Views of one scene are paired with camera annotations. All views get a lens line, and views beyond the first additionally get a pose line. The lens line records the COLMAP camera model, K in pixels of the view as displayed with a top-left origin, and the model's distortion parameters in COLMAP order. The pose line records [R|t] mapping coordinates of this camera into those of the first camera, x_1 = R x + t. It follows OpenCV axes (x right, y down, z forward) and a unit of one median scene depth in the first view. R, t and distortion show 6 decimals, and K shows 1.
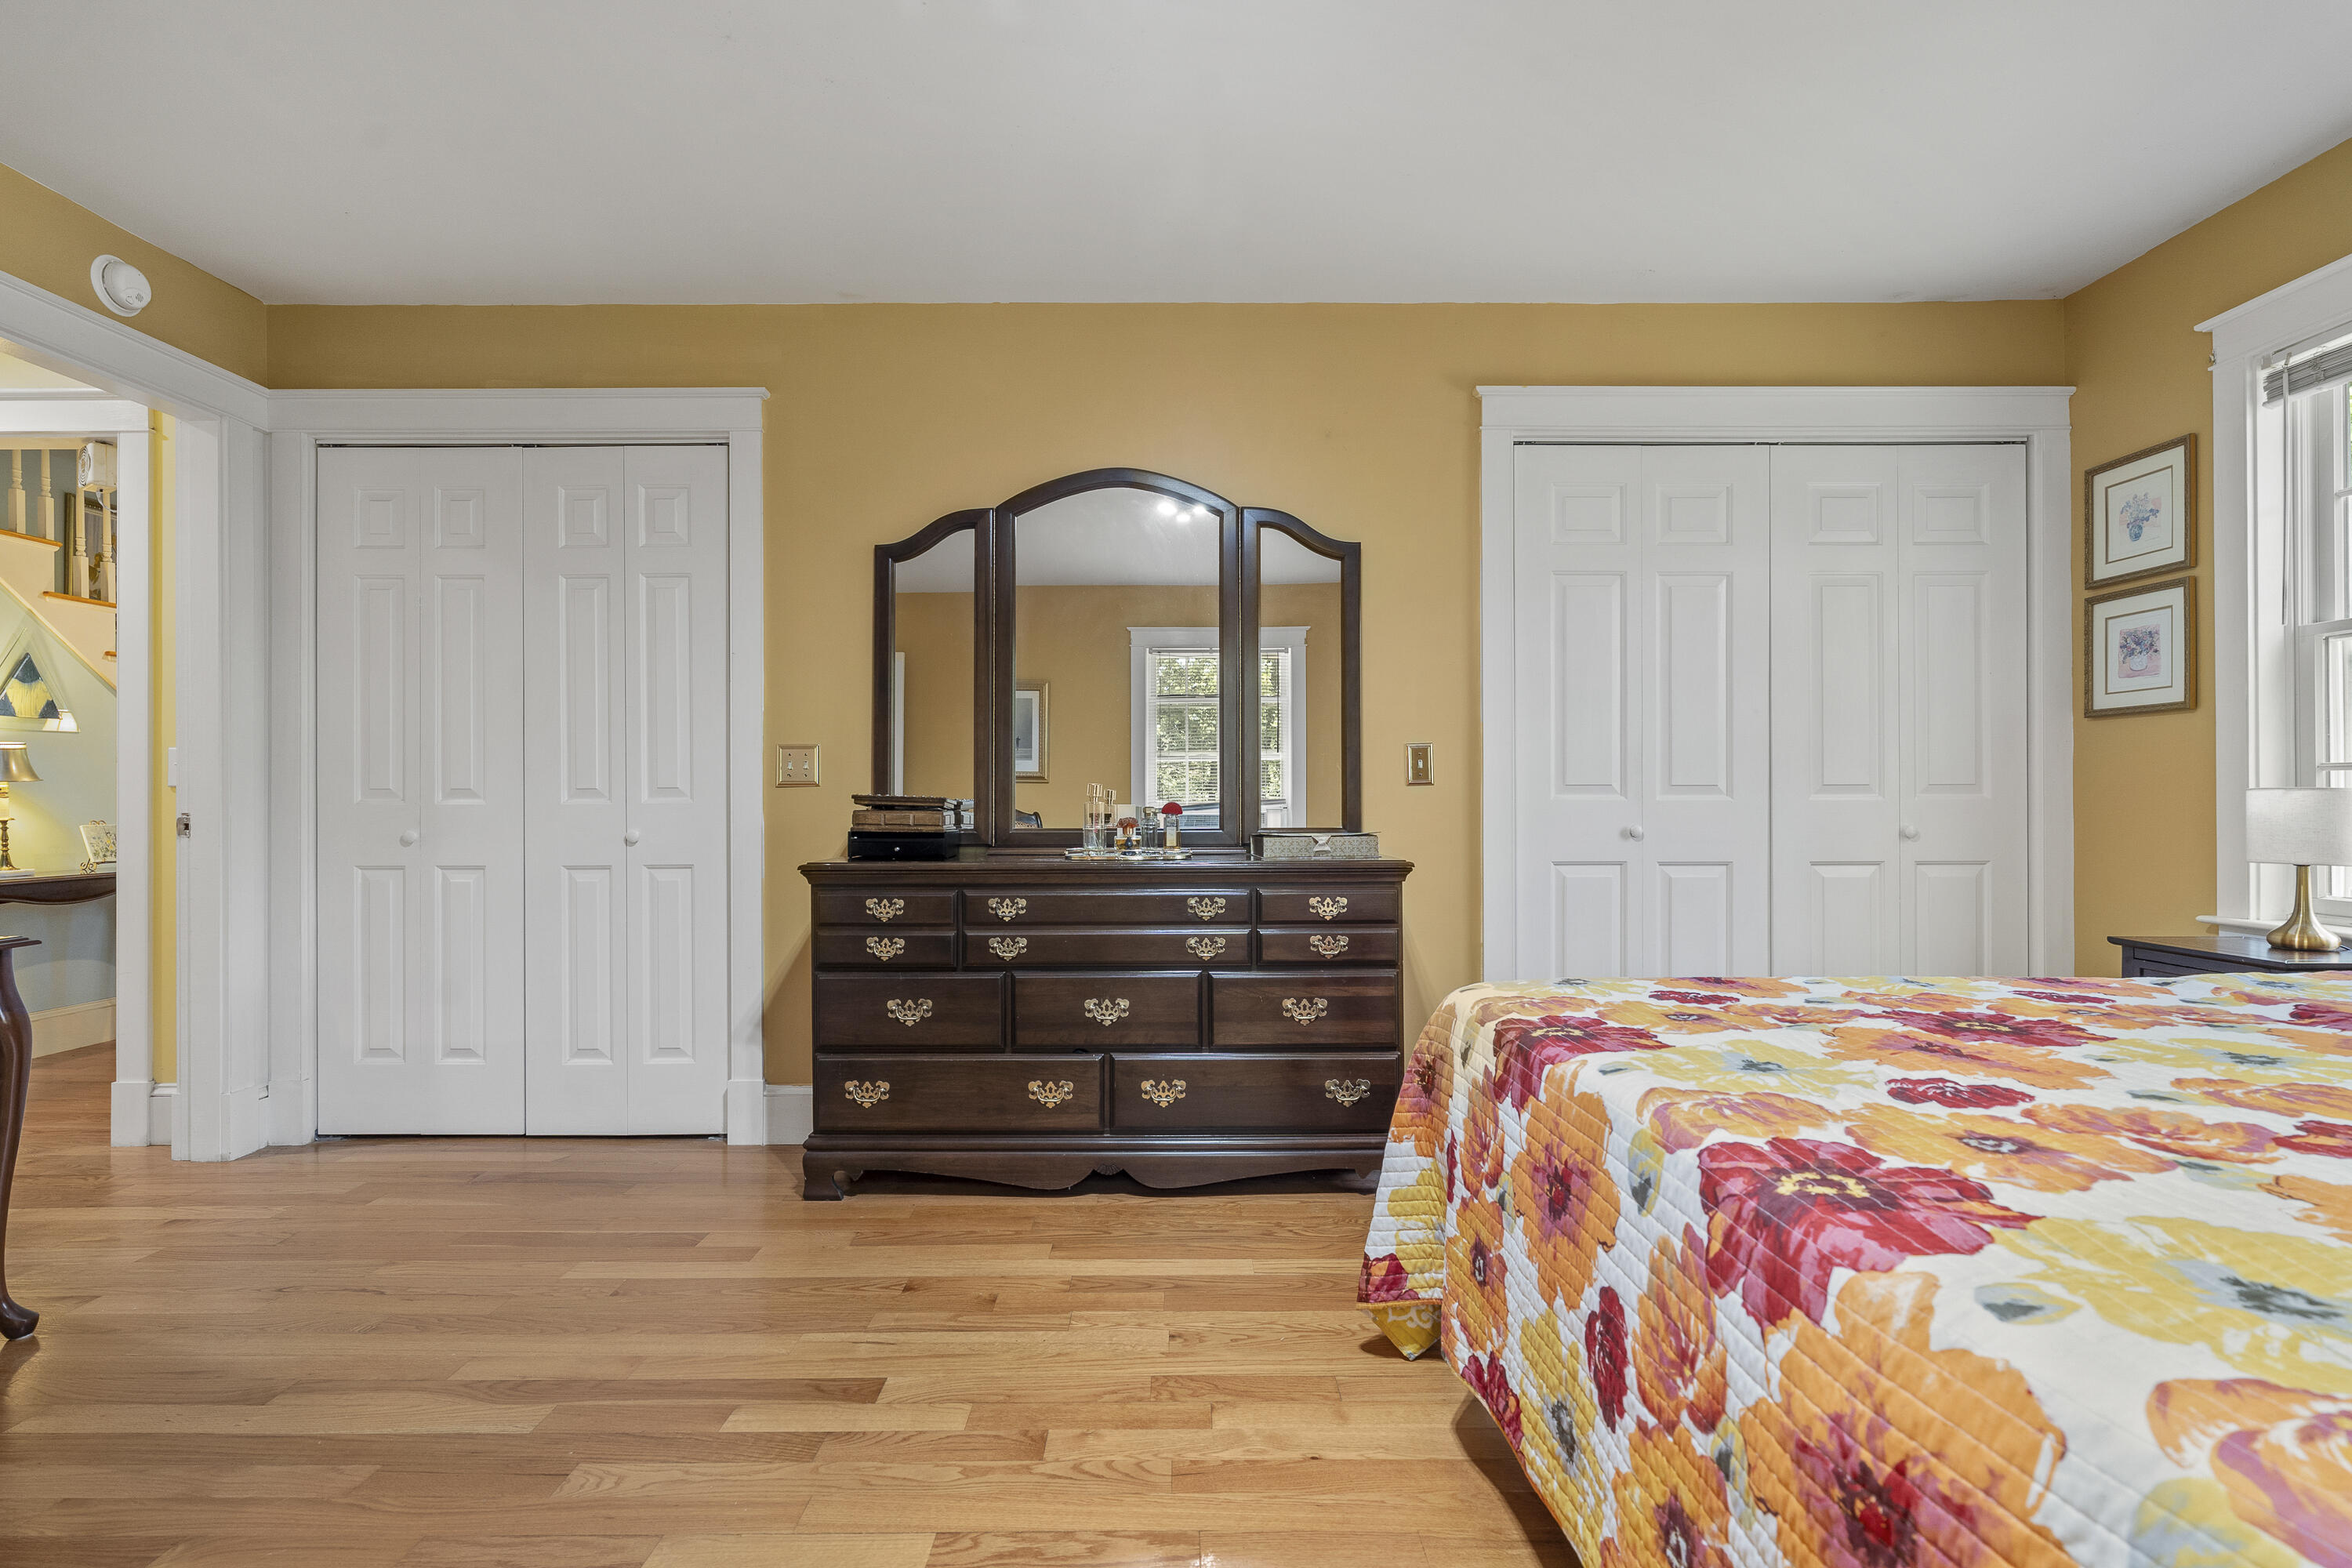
lens RADIAL K [[1143.0, 0, 1176.0], [0, 1143.0, 784.0], [0, 0, 1]] dist [-0.009308, 0.001367]
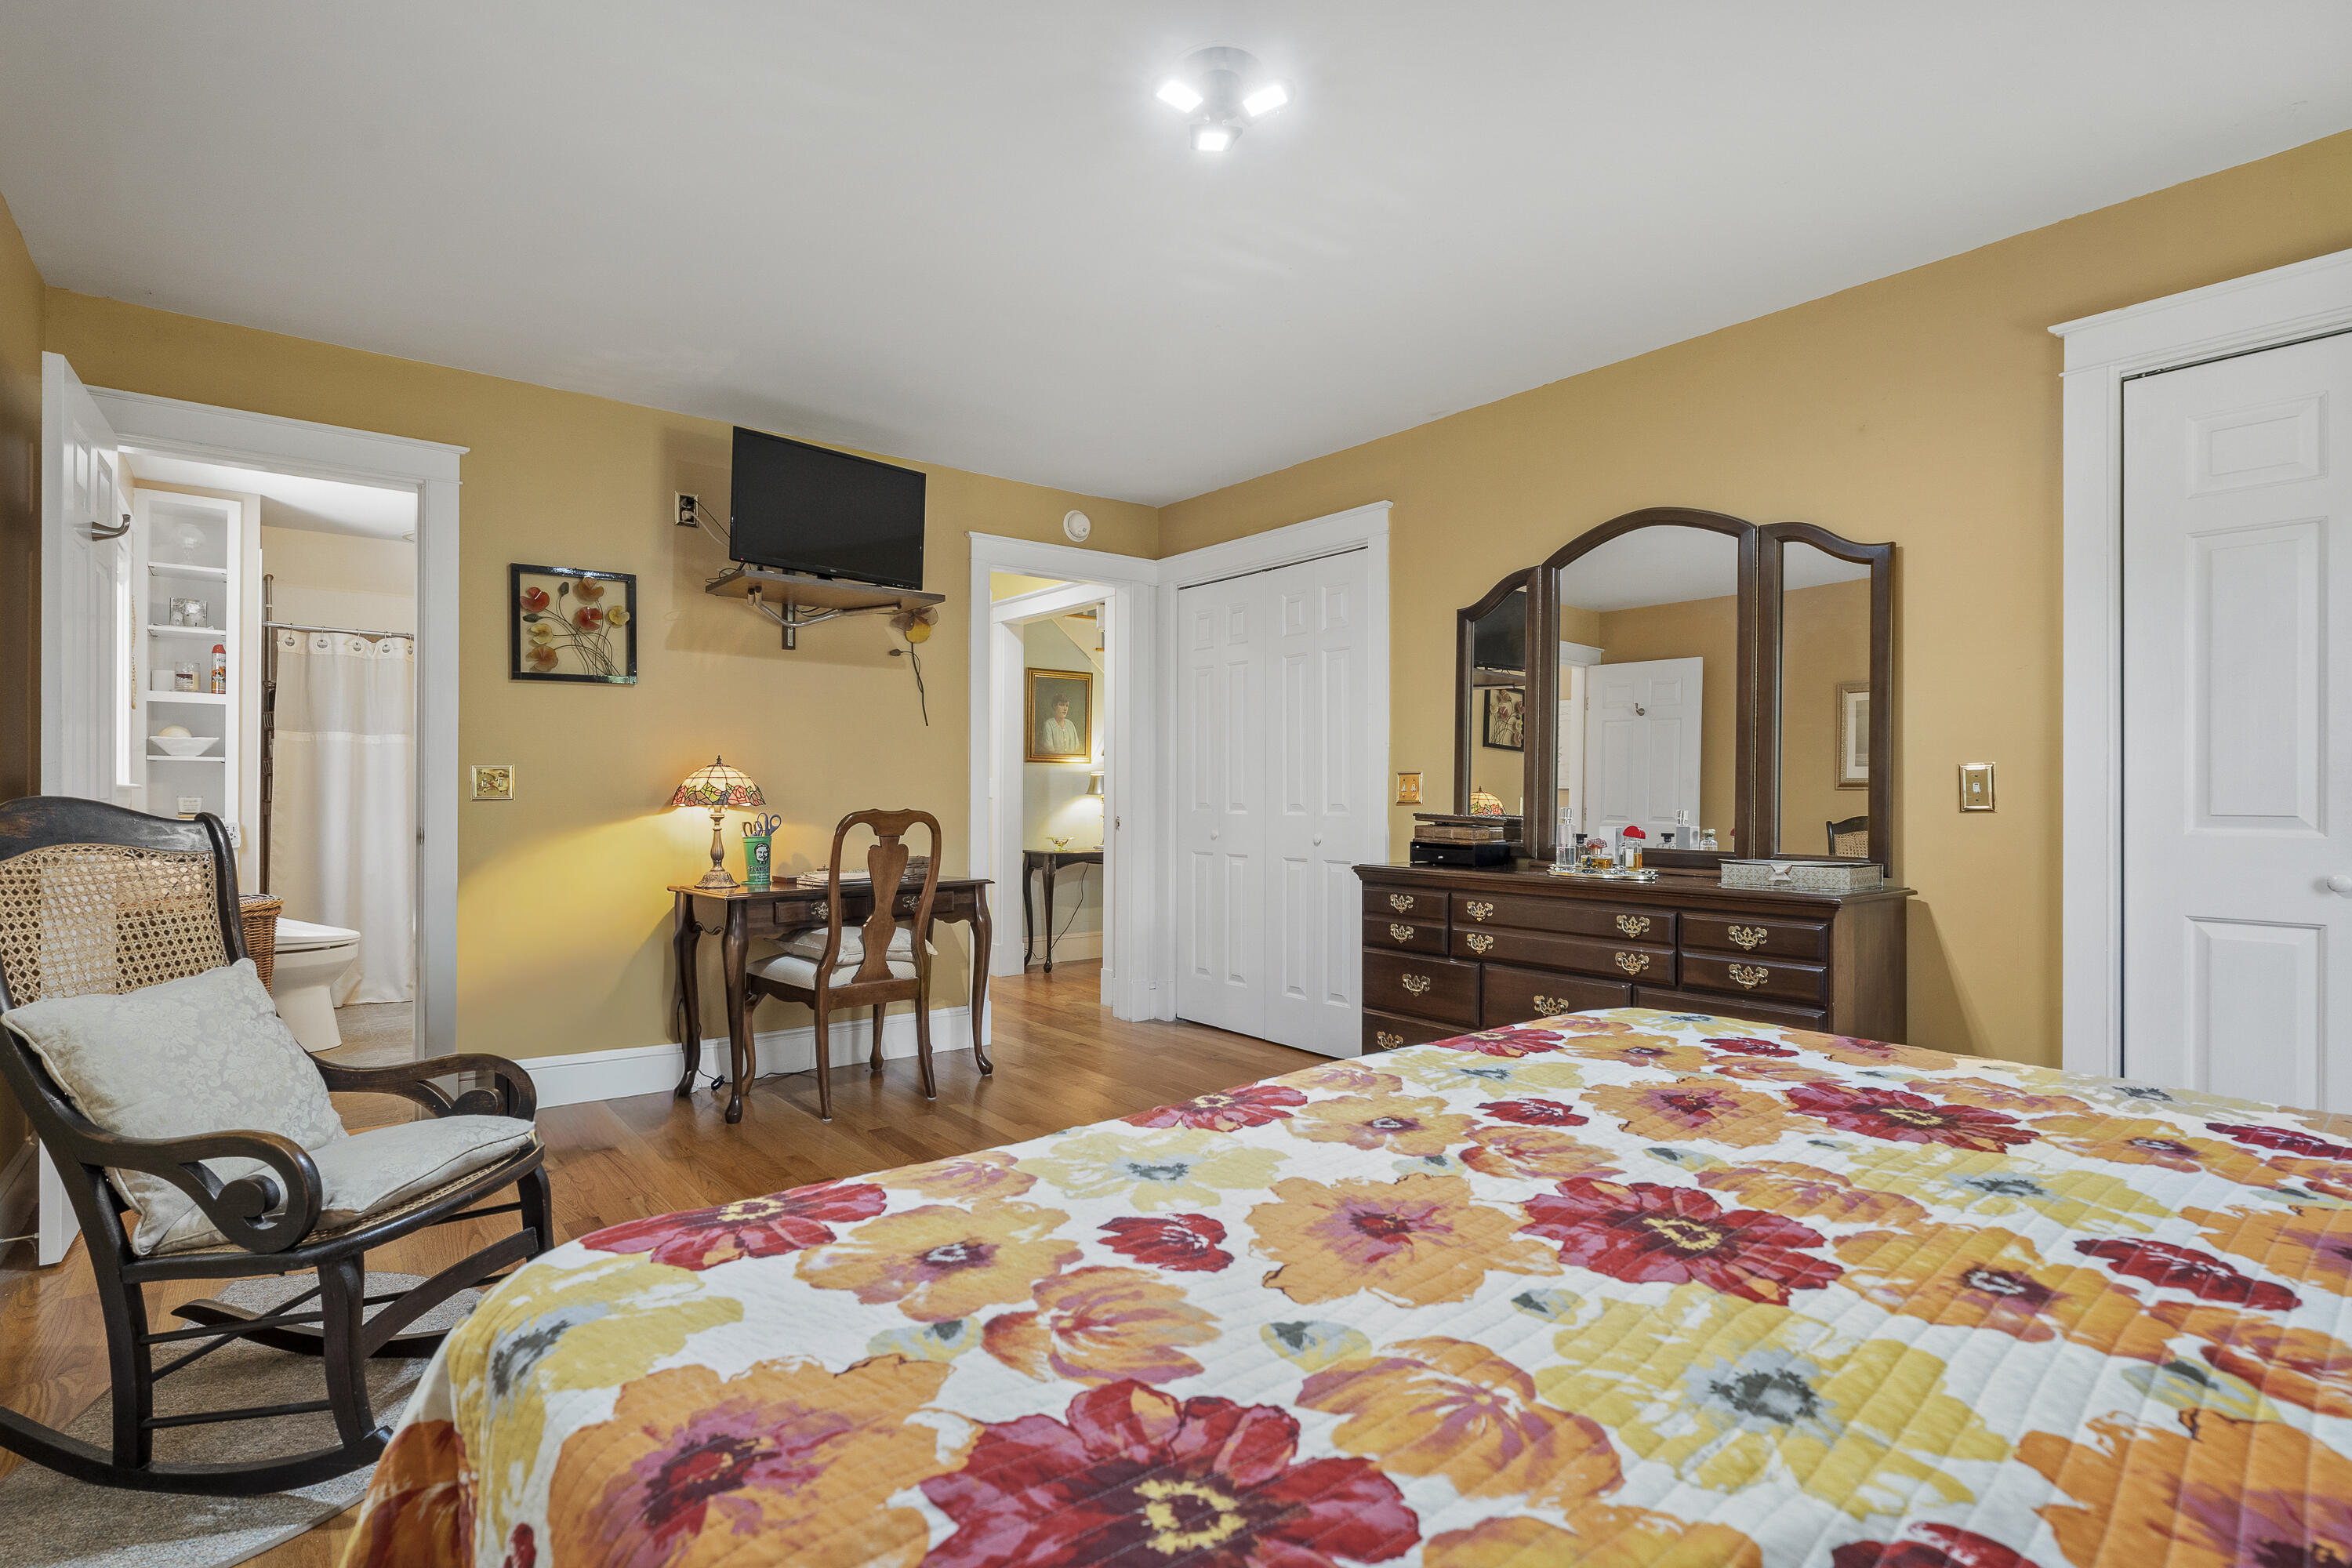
lens RADIAL K [[1143.0, 0, 1176.0], [0, 1143.0, 784.0], [0, 0, 1]] dist [-0.009308, 0.001367]
pose [[0.612311, -0.002045, -0.790614, 0.537674], [0.002839, 0.999996, -0.000388, -0.022463], [0.790612, -0.002007, 0.612314, 0.006049]]
